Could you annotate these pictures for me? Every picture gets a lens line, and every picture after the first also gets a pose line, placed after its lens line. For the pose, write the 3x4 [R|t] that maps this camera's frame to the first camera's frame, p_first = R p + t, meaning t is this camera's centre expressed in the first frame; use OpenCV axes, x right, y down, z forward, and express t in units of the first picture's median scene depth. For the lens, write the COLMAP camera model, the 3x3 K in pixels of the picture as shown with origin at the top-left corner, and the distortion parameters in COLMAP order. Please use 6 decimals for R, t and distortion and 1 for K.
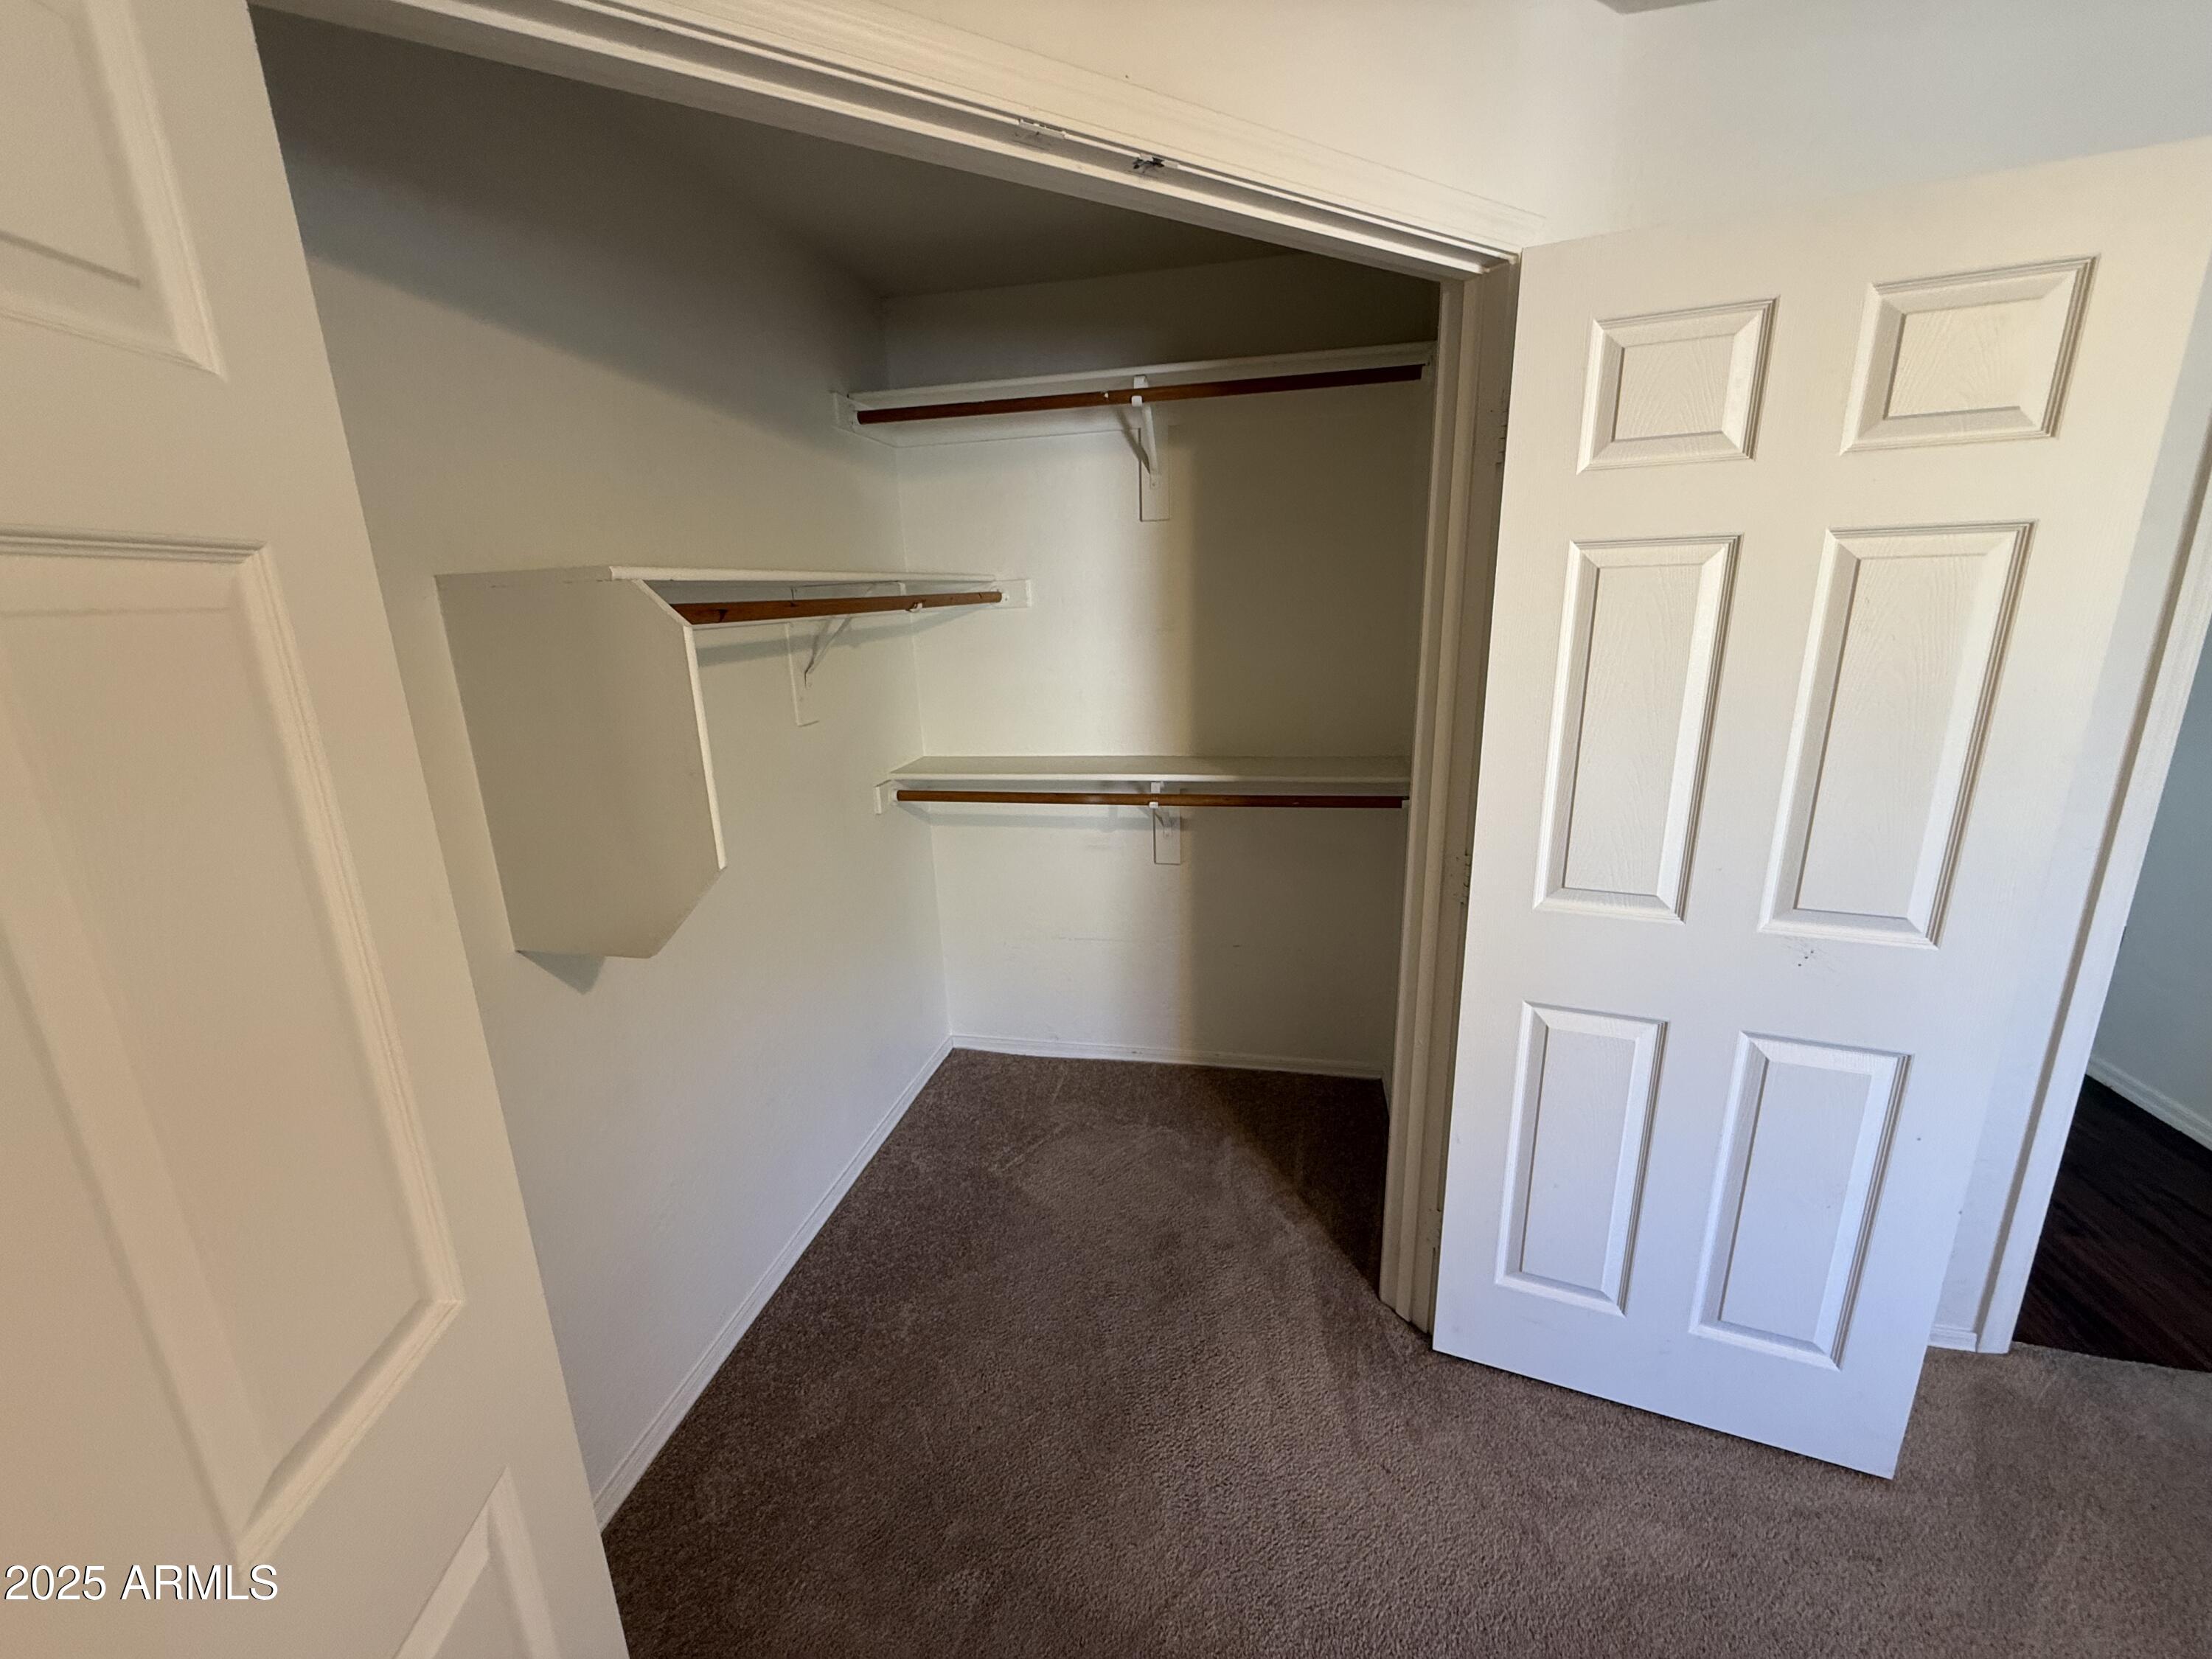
lens RADIAL K [[887.4, 0, 1106.0], [0, 887.4, 829.5], [0, 0, 1]] dist [-0.000115, -0.005532]
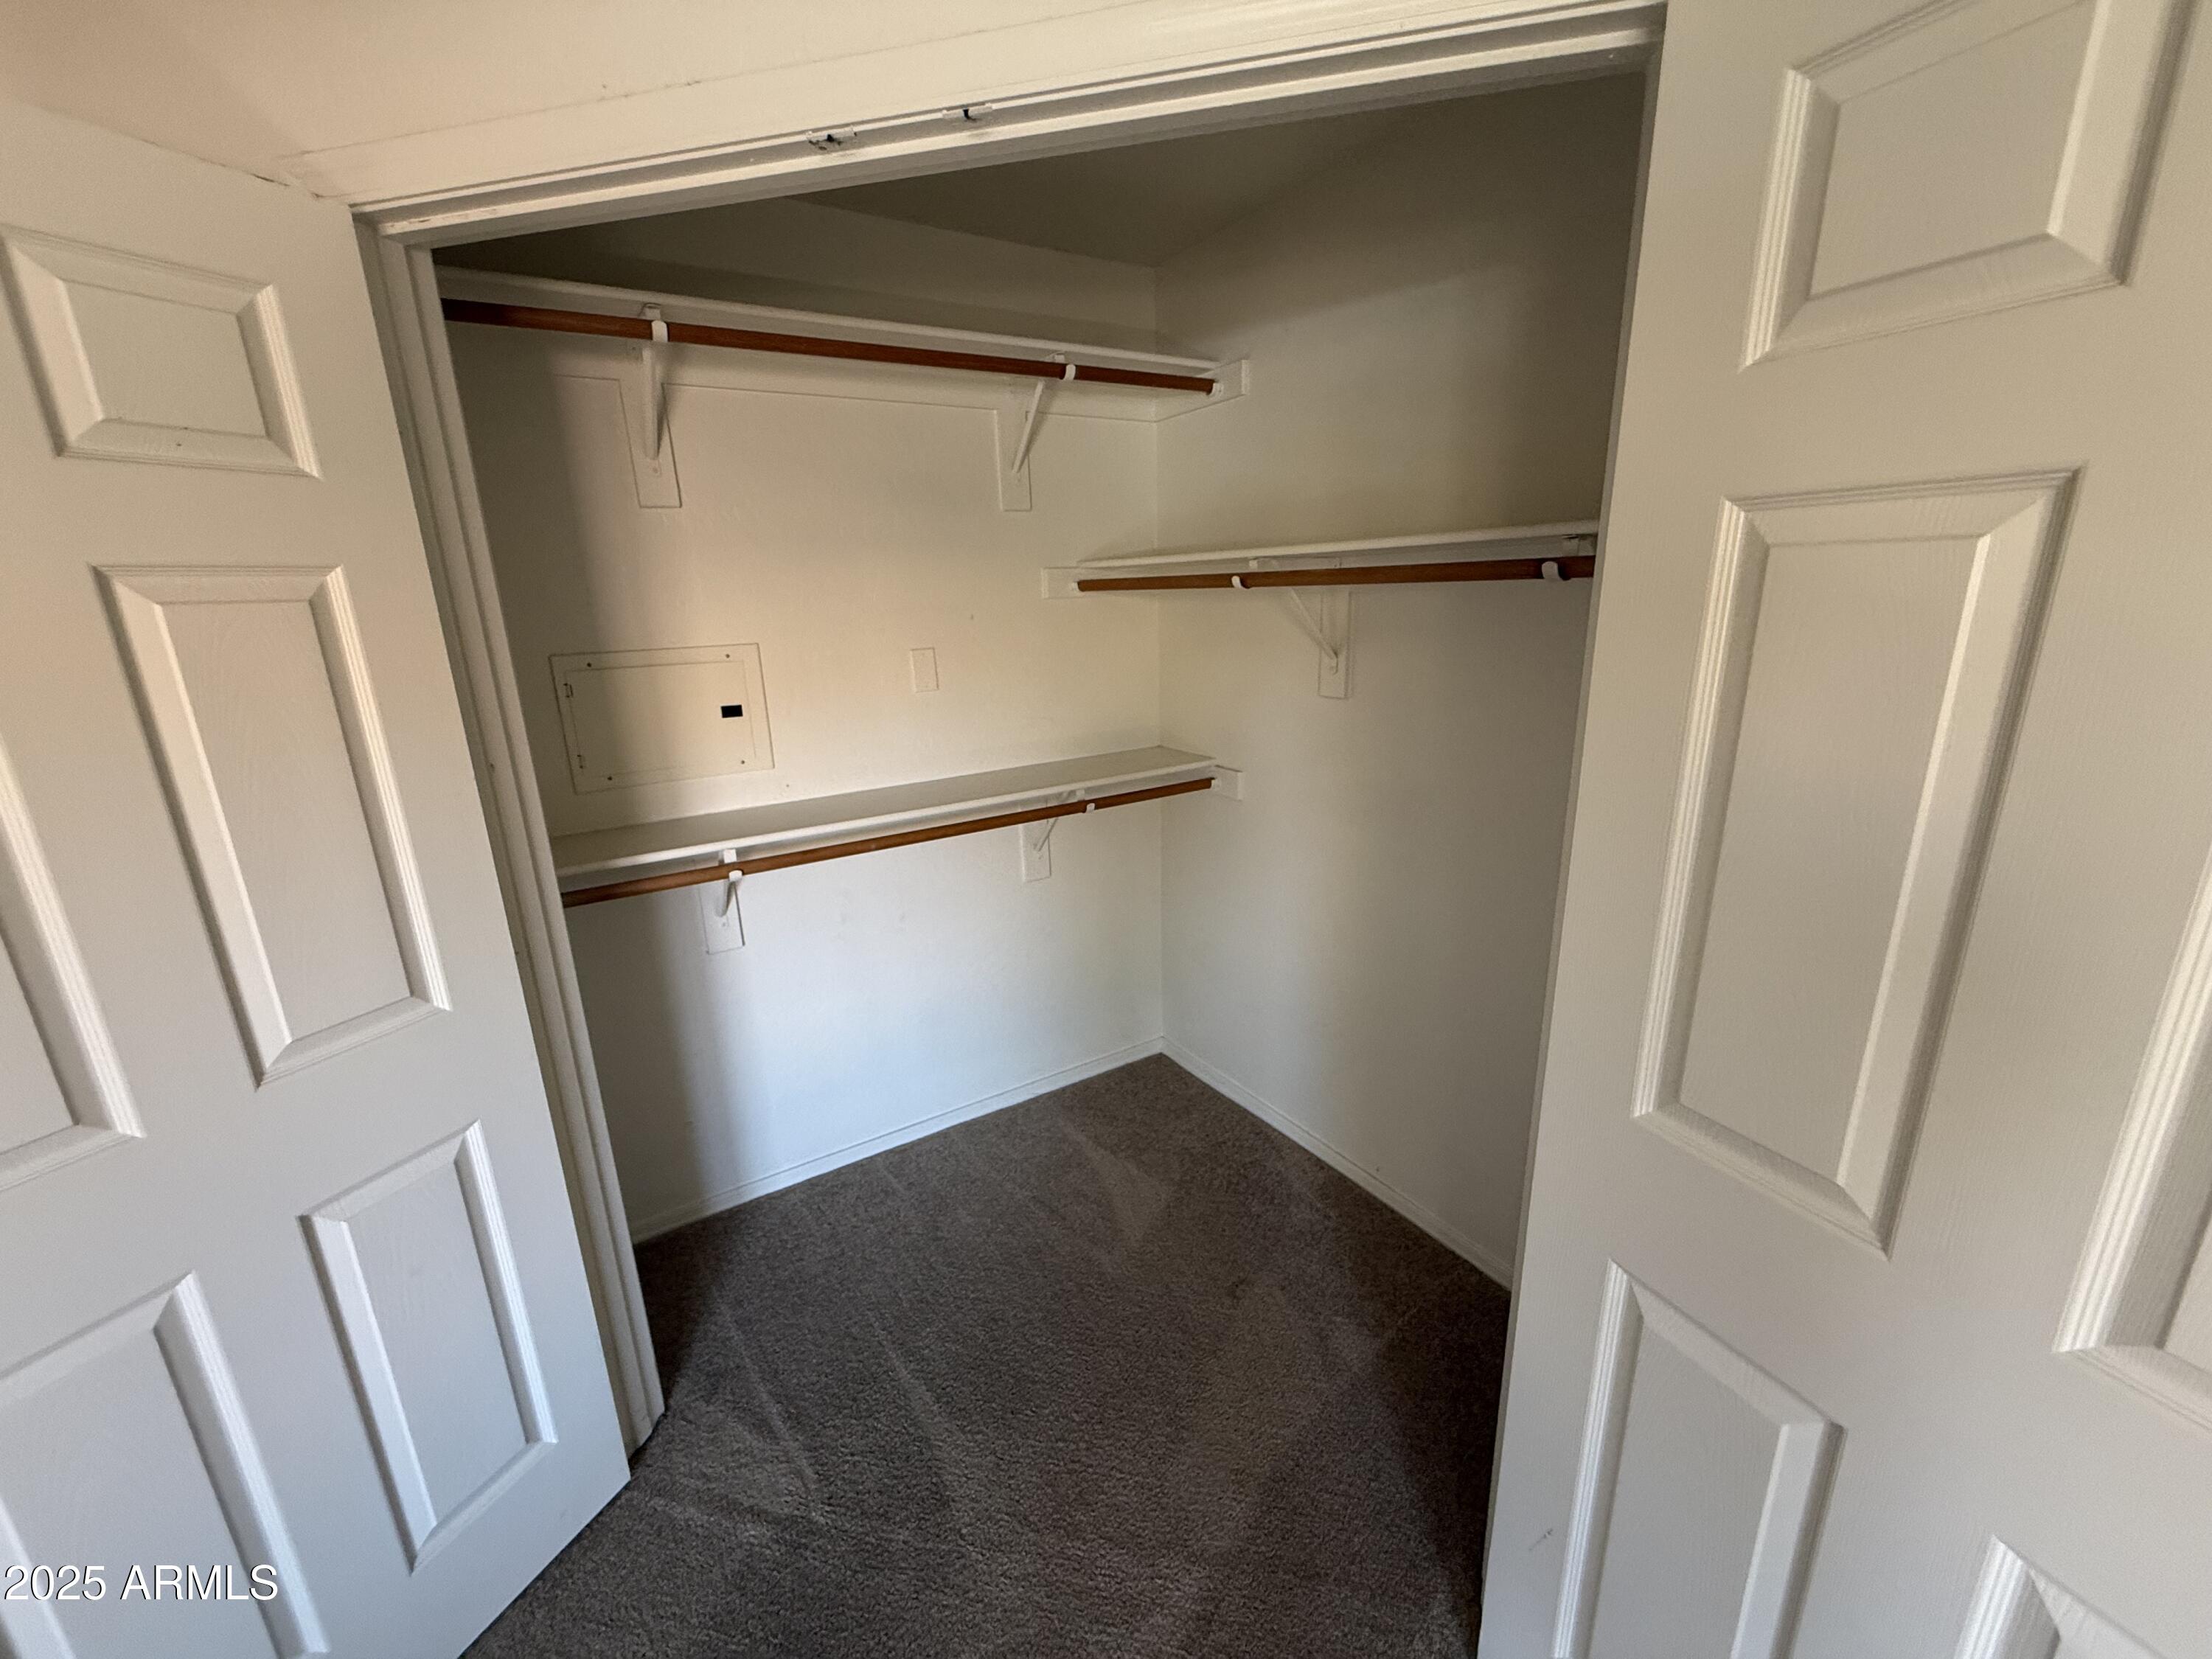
lens RADIAL K [[887.4, 0, 1106.0], [0, 887.4, 829.5], [0, 0, 1]] dist [-0.000115, -0.005532]
pose [[0.696380, 0.206360, -0.687365, 0.704959], [-0.176658, 0.977588, 0.114515, -0.124292], [0.695591, 0.041682, 0.717228, 0.362955]]
